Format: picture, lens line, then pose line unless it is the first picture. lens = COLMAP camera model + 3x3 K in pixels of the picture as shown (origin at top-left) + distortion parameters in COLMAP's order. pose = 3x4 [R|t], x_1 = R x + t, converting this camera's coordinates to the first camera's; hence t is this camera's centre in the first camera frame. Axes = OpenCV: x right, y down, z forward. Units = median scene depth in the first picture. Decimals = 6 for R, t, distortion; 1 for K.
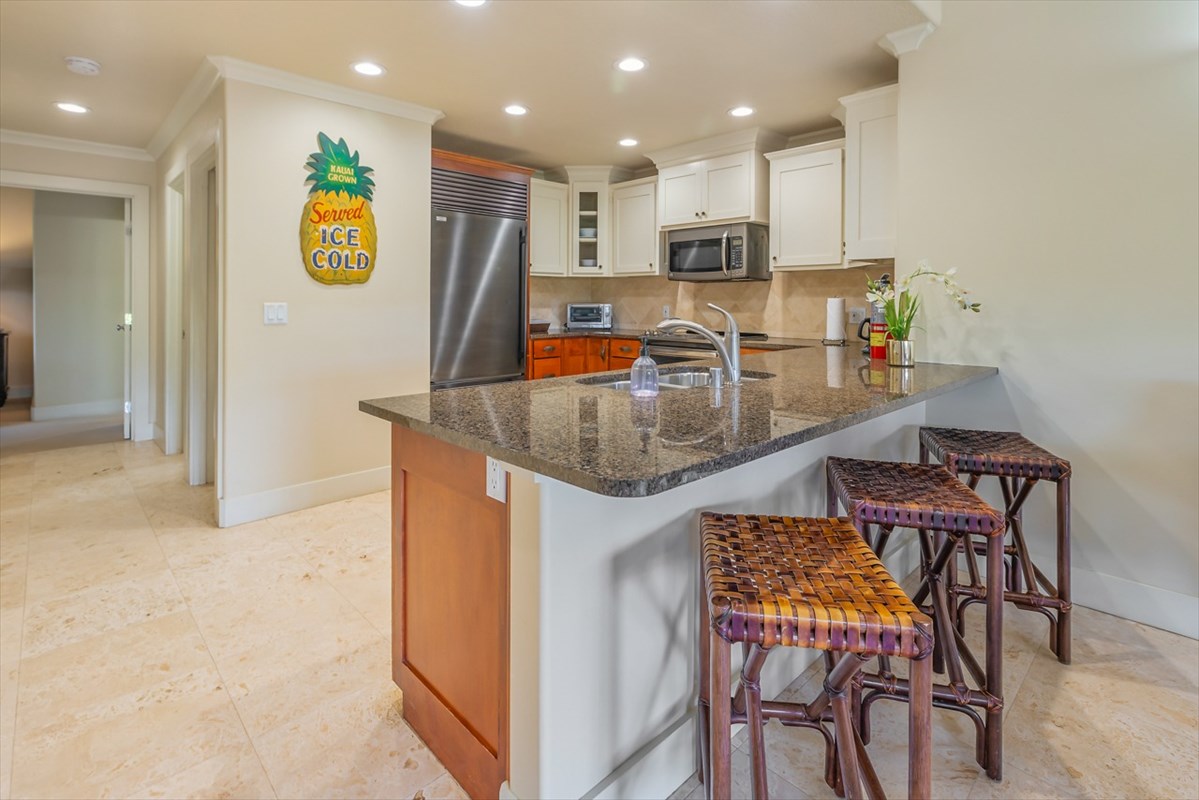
lens RADIAL K [[570.9, 0, 600.2], [0, 570.9, 305.2], [0, 0, 1]] dist [0.000212, 0.000000]
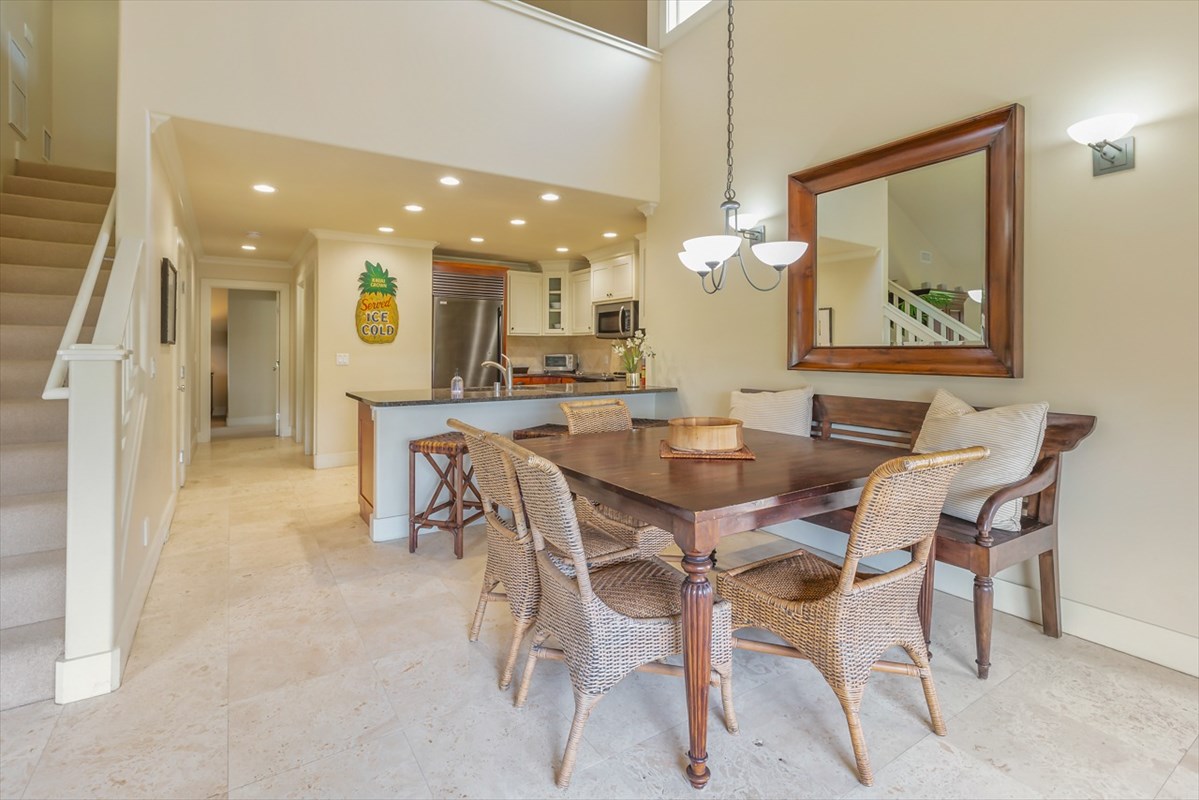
lens RADIAL K [[557.5, 0, 599.6], [0, 557.5, 350.6], [0, 0, 1]] dist [-0.000425, -0.001162]
pose [[0.983244, -0.002108, -0.182280, 0.395307], [0.000444, 0.999958, -0.009169, 0.001646], [0.182292, 0.008934, 0.983204, -0.430423]]
